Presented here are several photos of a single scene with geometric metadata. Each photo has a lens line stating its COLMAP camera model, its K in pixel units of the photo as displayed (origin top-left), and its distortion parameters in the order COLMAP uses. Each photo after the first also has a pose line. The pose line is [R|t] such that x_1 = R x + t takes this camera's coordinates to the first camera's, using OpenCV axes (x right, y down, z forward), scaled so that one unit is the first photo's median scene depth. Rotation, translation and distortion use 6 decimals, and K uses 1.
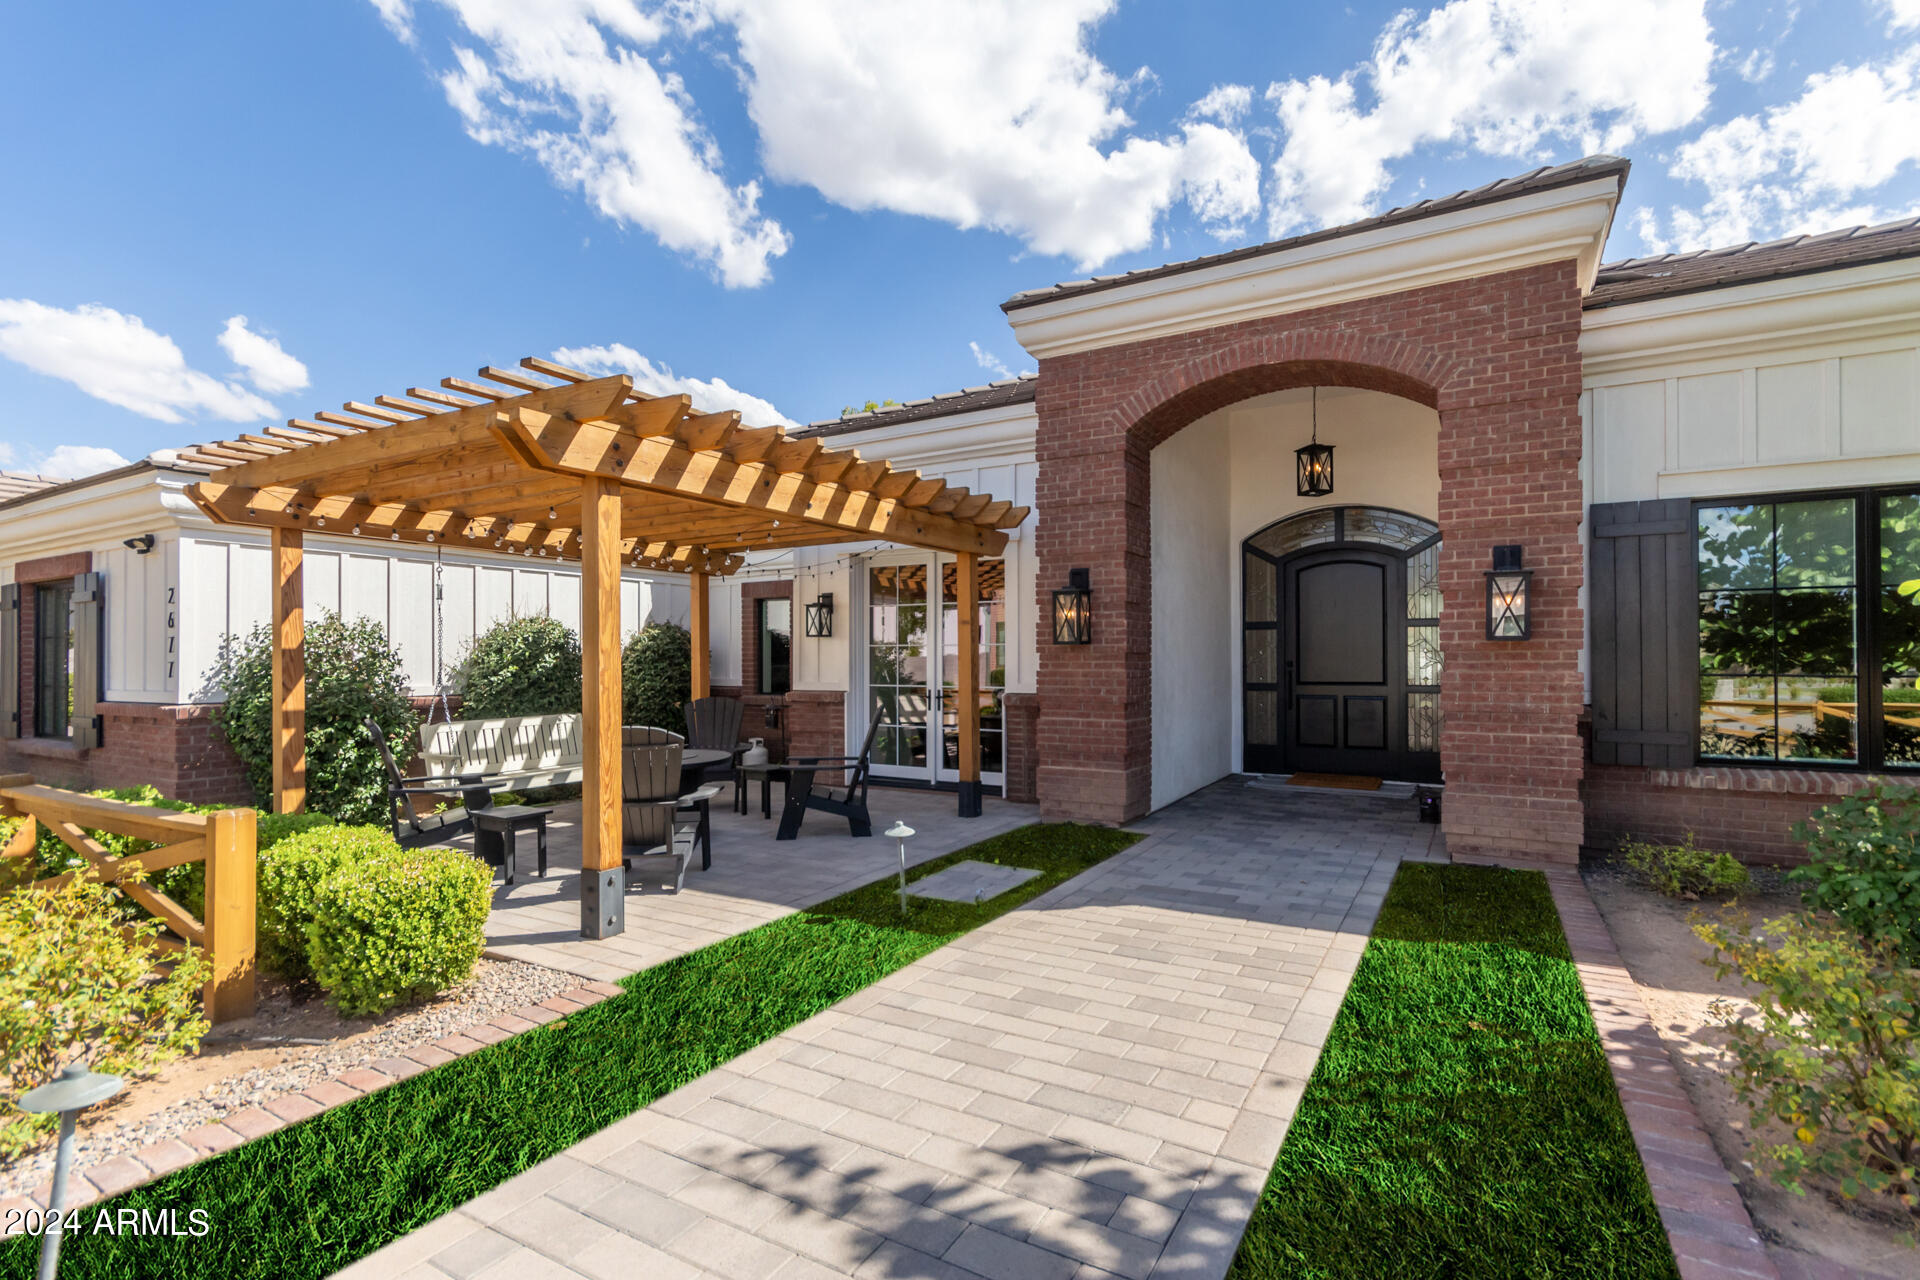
lens RADIAL K [[886.8, 0, 962.9], [0, 886.8, 651.4], [0, 0, 1]] dist [0.005318, -0.000416]
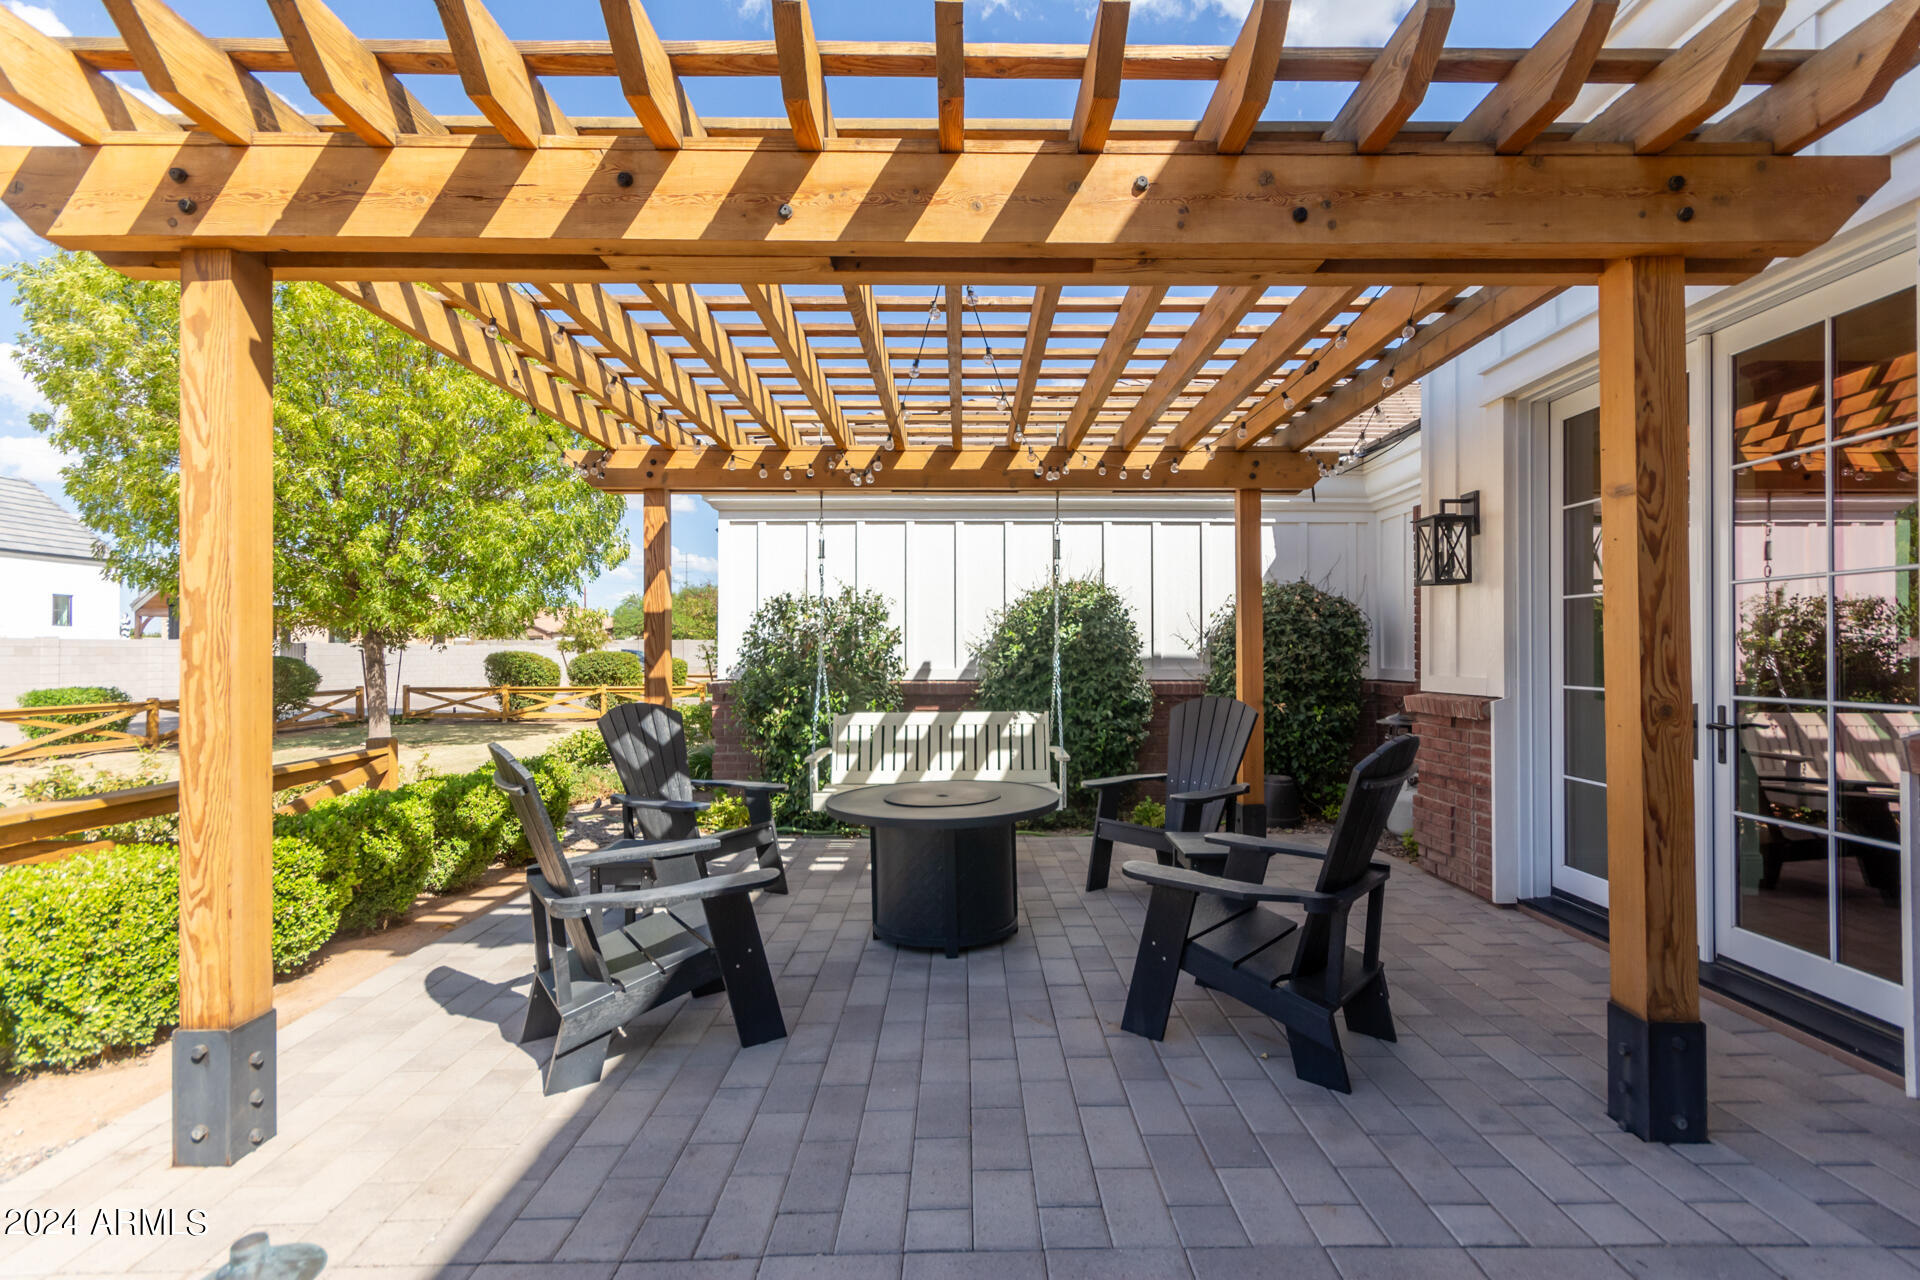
lens RADIAL K [[886.8, 0, 952.9], [0, 886.8, 640.2], [0, 0, 1]] dist [0.005318, -0.000416]
pose [[0.520337, -0.007478, -0.853928, 0.152762], [0.007714, 0.999962, -0.004056, 0.019387], [0.853926, -0.004476, 0.520375, 0.674513]]
